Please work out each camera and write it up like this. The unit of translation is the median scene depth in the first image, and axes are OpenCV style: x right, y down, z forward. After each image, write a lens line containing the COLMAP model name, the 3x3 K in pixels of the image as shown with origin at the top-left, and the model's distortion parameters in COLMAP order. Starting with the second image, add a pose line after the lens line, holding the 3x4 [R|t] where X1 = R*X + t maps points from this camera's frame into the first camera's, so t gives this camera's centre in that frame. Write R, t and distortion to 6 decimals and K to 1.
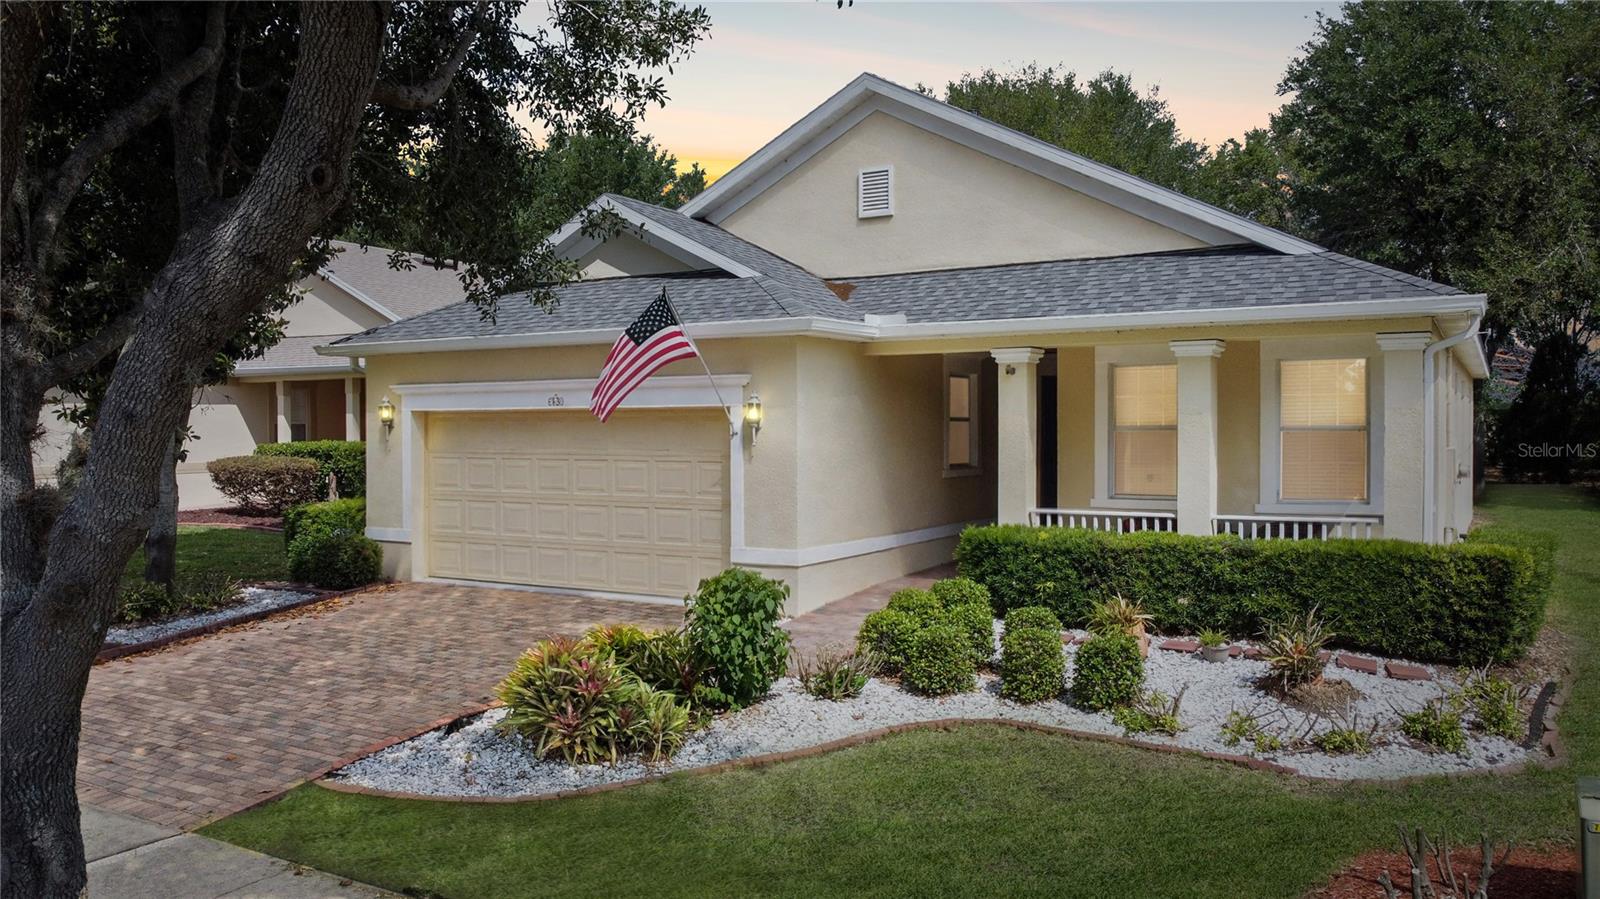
lens RADIAL K [[1210.3, 0, 800.4], [0, 1210.3, 445.2], [0, 0, 1]] dist [0.008271, -0.004567]
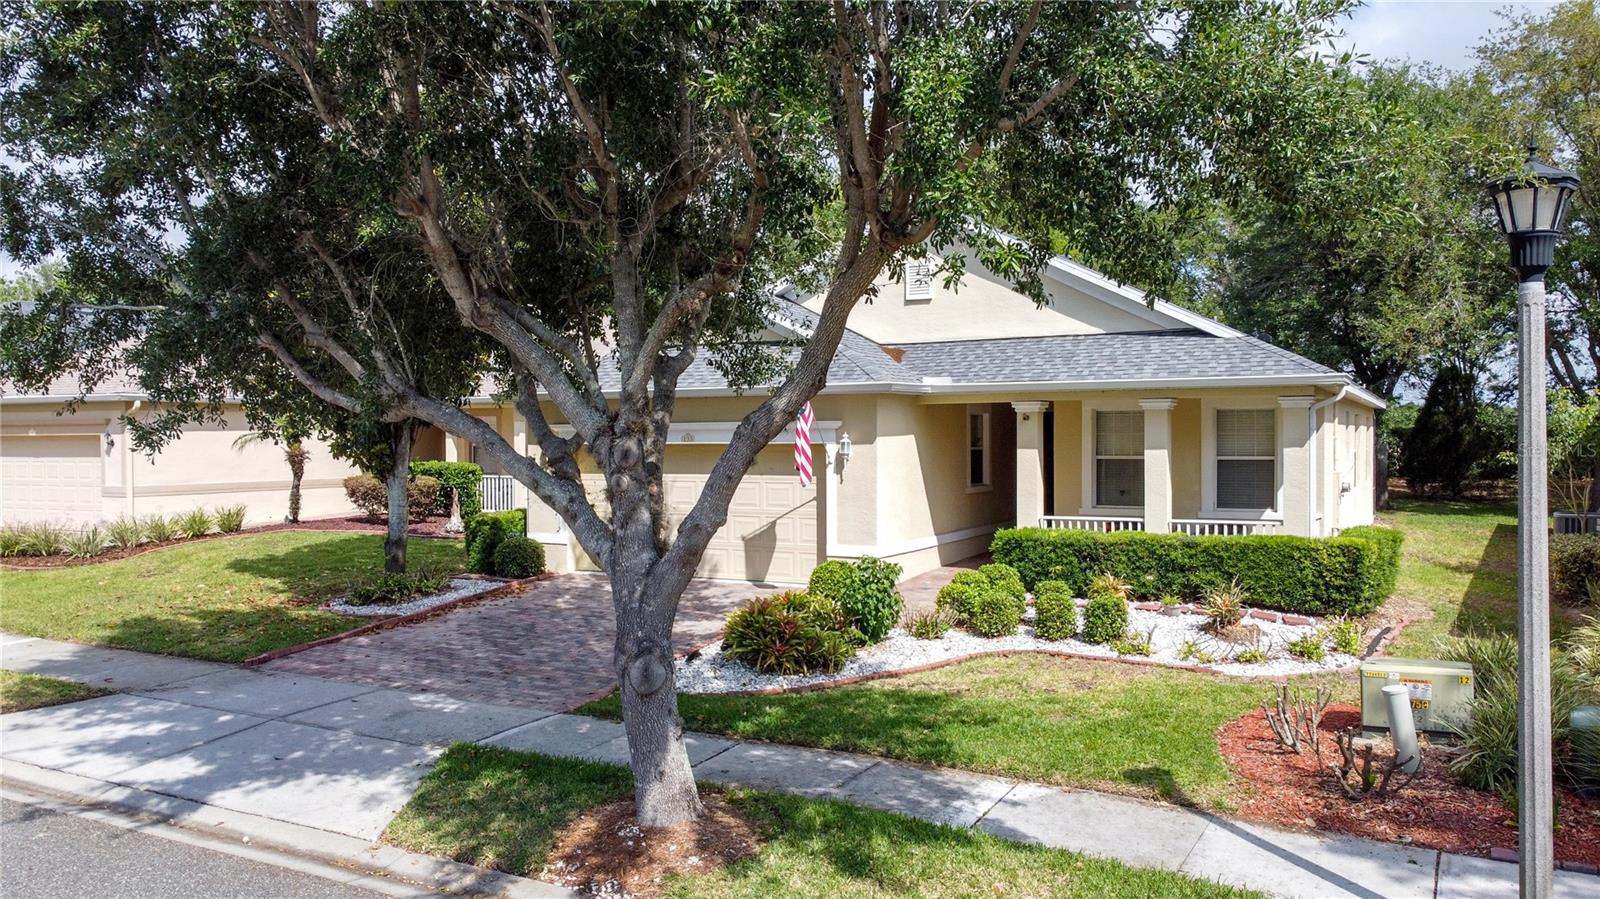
lens RADIAL K [[1210.3, 0, 795.7], [0, 1210.3, 445.8], [0, 0, 1]] dist [0.008271, -0.004567]
pose [[0.999284, -0.001965, 0.037782, -0.181165], [0.002209, 0.999977, -0.006417, -0.024970], [-0.037769, 0.006496, 0.999265, -0.486874]]
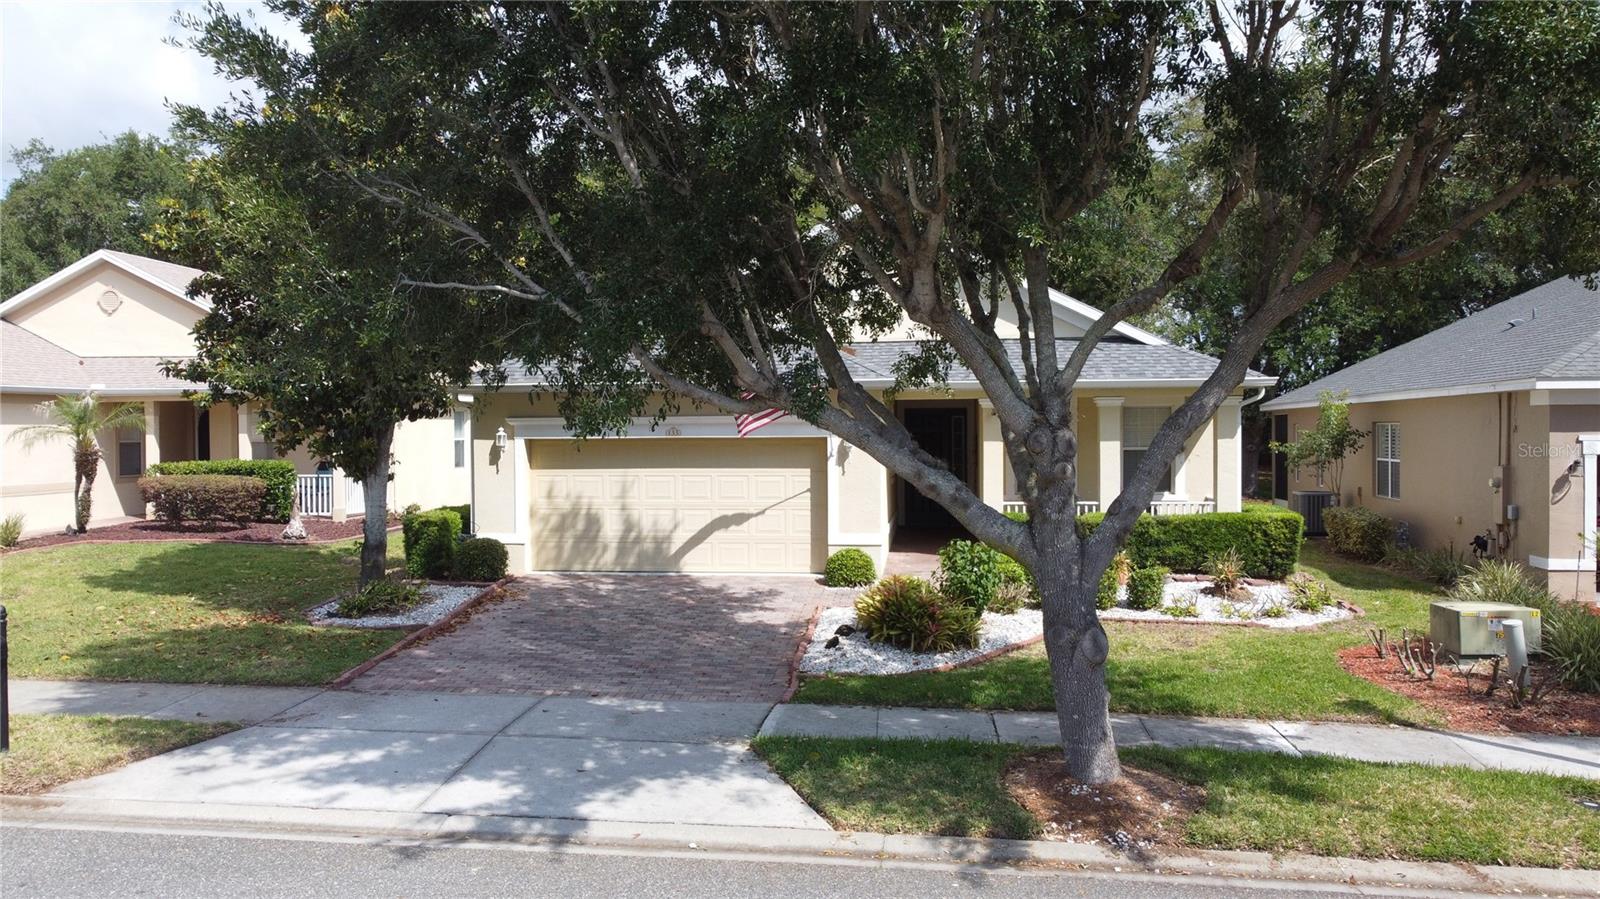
lens RADIAL K [[1210.3, 0, 792.8], [0, 1210.3, 456.6], [0, 0, 1]] dist [0.008271, -0.004567]
pose [[0.918230, -0.010964, 0.395895, -0.831956], [0.008555, 0.999933, 0.007850, -0.024295], [-0.395955, -0.003822, 0.918262, -0.393844]]
